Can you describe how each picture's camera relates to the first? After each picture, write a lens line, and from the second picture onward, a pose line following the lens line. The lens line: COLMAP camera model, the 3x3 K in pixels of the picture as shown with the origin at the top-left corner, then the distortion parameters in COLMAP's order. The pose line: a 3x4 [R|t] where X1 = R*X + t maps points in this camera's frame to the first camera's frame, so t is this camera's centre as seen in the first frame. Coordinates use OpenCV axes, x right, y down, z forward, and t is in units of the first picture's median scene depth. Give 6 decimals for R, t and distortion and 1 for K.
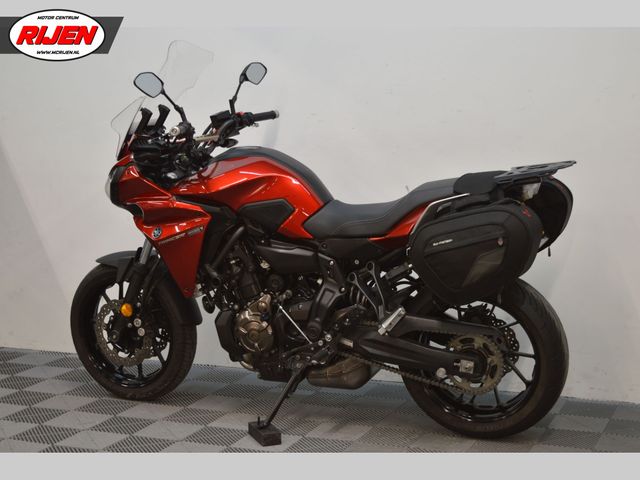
lens RADIAL K [[1120.2, 0, 320.0], [0, 1120.2, 240.0], [0, 0, 1]] dist [0.046910, 0.146772]
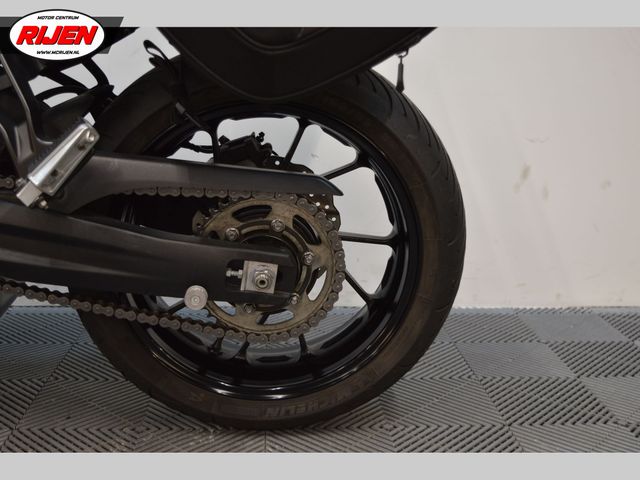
lens RADIAL K [[812.2, 0, 320.0], [0, 812.2, 240.0], [0, 0, 1]] dist [-0.026348, -0.048425]
pose [[0.895555, -0.062655, 0.440517, 0.024639], [0.022688, 0.995178, 0.095422, 0.072213], [-0.444372, -0.075461, 0.892659, 0.727528]]
